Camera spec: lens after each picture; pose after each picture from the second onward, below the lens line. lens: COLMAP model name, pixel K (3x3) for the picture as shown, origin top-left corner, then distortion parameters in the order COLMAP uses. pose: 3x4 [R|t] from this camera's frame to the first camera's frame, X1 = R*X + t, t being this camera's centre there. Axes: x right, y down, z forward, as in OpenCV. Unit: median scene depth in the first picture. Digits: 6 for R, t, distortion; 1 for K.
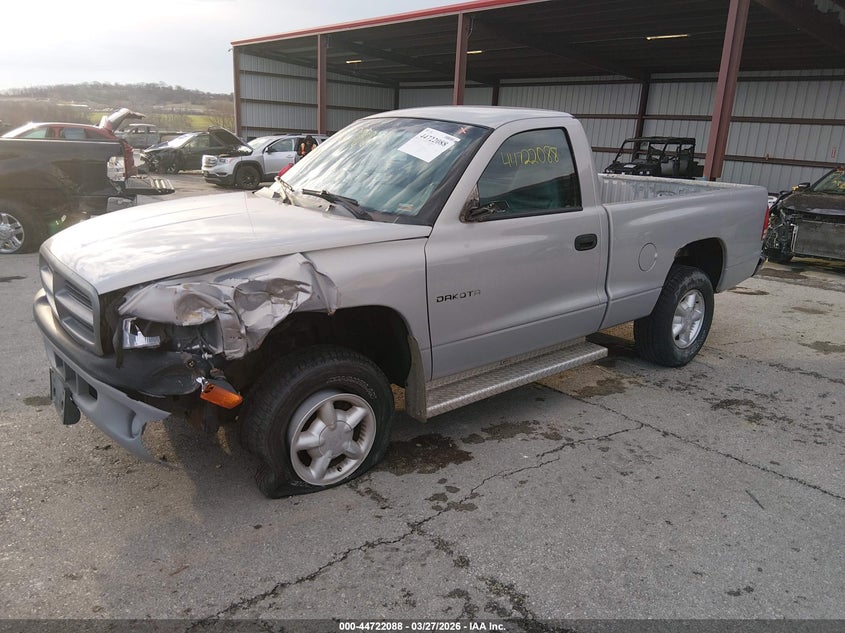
lens RADIAL K [[653.0, 0, 422.5], [0, 653.0, 298.6], [0, 0, 1]] dist [0.110454, -0.214106]
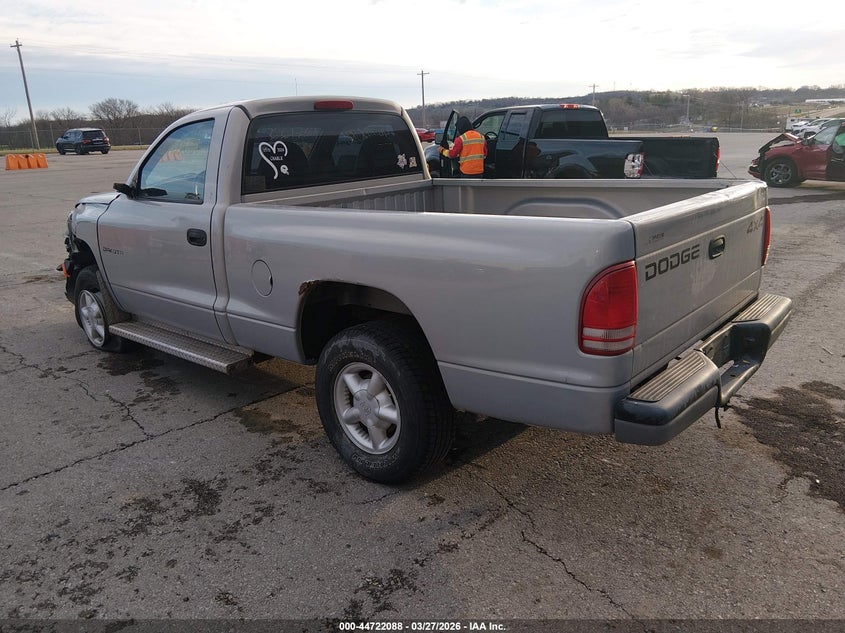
lens RADIAL K [[653.0, 0, 422.5], [0, 653.0, 298.6], [0, 0, 1]] dist [0.110454, -0.214106]
pose [[0.146965, 0.209806, -0.966635, 1.244311], [-0.210224, 0.961545, 0.176739, -0.239938], [0.966544, 0.177236, 0.185419, 1.152027]]
